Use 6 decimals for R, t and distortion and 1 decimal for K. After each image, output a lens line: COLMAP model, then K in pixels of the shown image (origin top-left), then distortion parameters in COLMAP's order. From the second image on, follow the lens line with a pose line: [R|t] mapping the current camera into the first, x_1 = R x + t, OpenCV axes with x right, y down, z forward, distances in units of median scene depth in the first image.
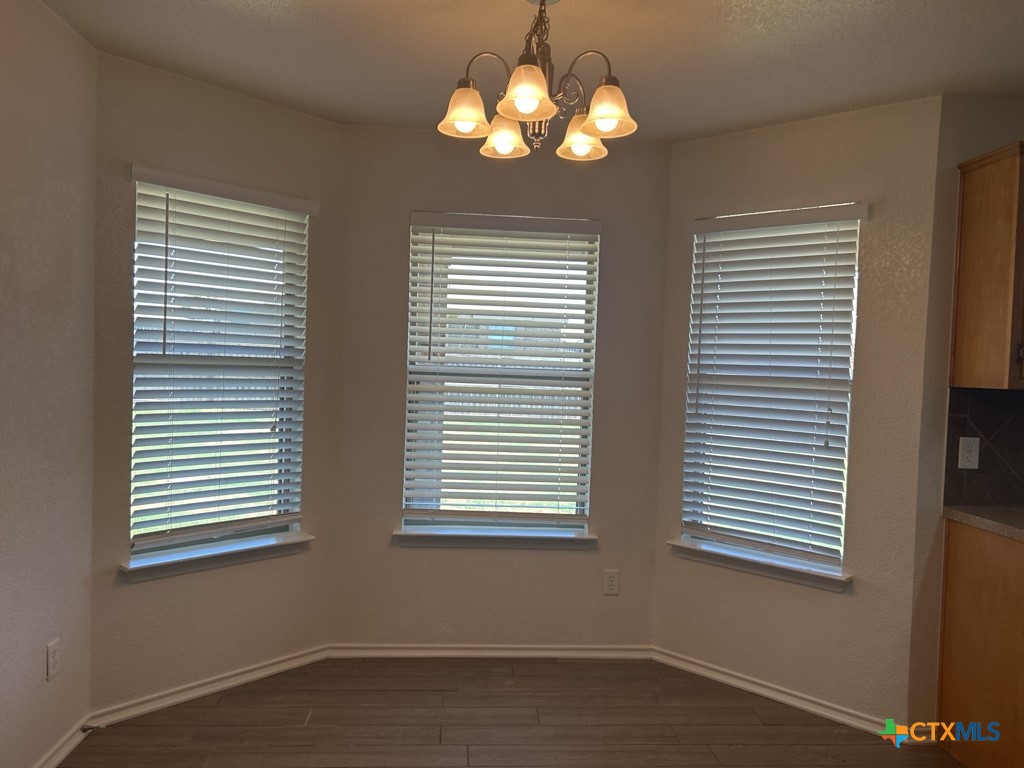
lens RADIAL K [[774.4, 0, 510.5], [0, 774.4, 392.3], [0, 0, 1]] dist [0.055954, -0.063923]
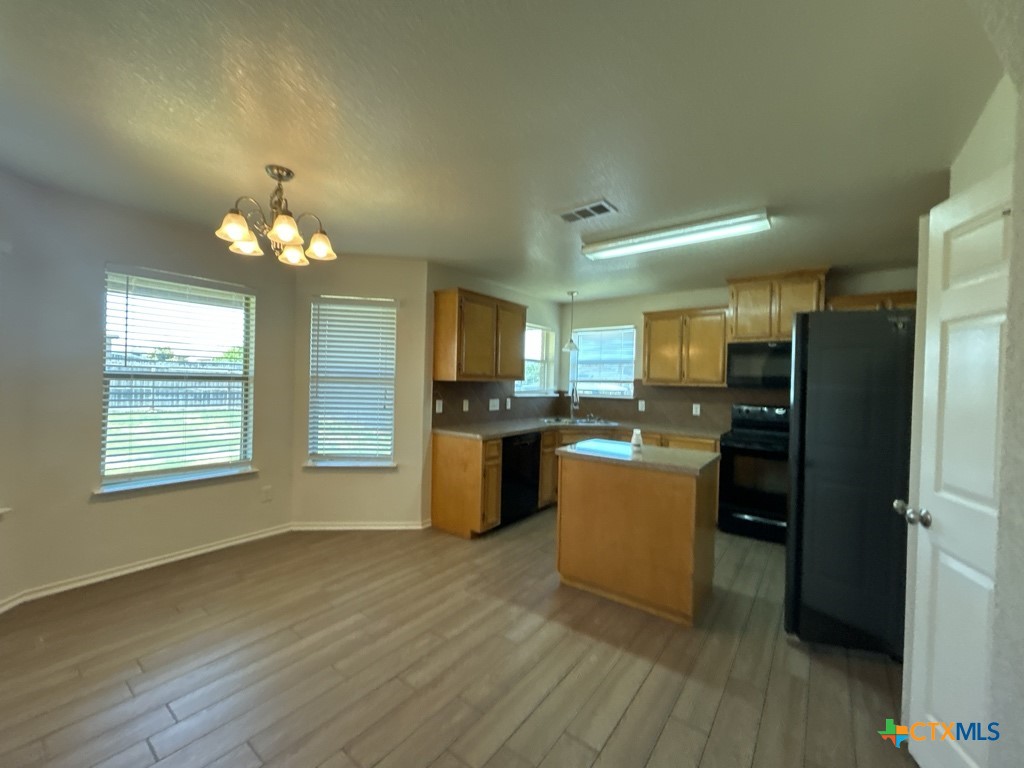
lens RADIAL K [[411.6, 0, 513.1], [0, 411.6, 383.0], [0, 0, 1]] dist [-0.000616, -0.000120]
pose [[0.660976, -0.023156, 0.750049, -0.230153], [0.024962, 0.999649, 0.008865, -0.002759], [-0.749992, 0.012863, 0.661322, -0.048182]]
